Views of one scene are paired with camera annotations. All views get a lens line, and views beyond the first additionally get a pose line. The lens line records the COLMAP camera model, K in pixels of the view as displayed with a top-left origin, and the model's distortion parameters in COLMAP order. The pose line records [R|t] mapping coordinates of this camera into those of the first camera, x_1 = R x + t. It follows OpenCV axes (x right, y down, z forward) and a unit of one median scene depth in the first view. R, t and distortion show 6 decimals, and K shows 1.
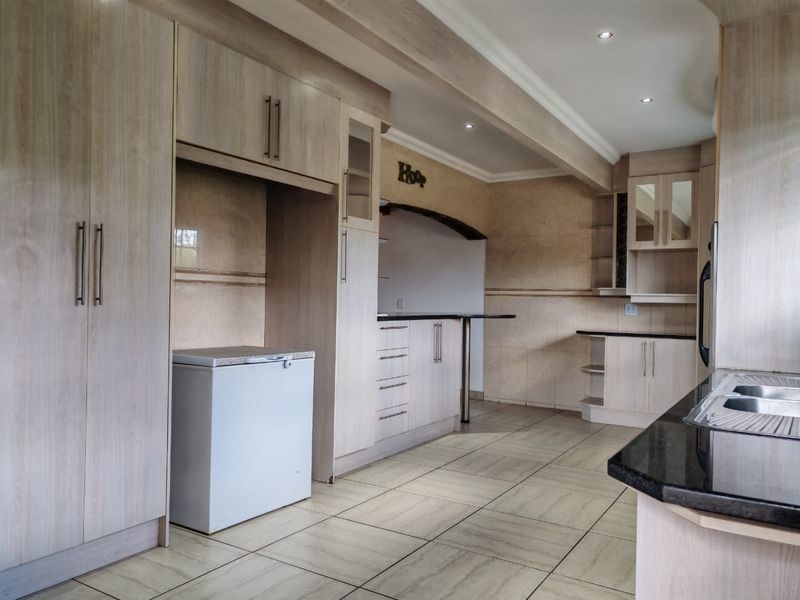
lens RADIAL K [[622.0, 0, 380.1], [0, 622.0, 301.5], [0, 0, 1]] dist [-0.006301, -0.006538]
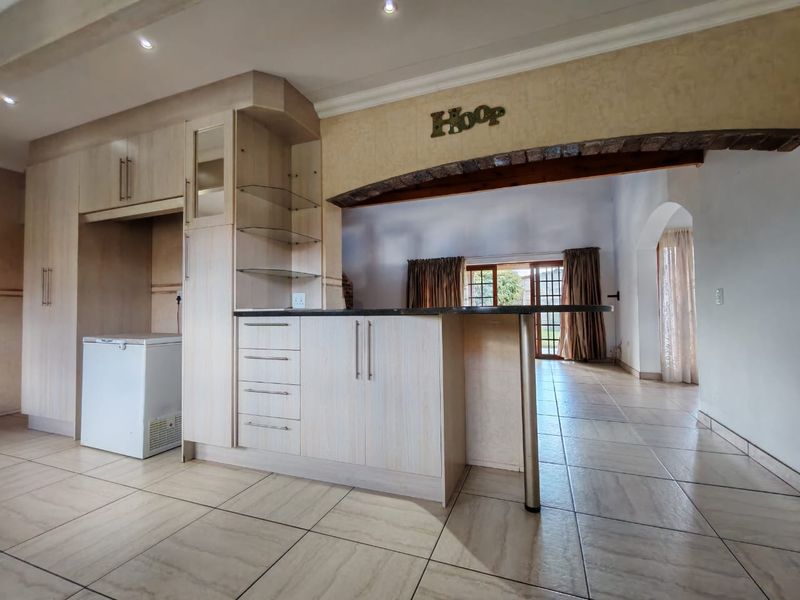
lens RADIAL K [[361.7, 0, 400.0], [0, 361.7, 300.0], [0, 0, 1]] dist [0.005687, -0.000511]
pose [[0.206031, -0.051331, -0.977198, 0.414358], [0.013809, 0.998676, -0.049548, 0.026070], [0.978448, -0.003286, 0.206467, 0.795243]]
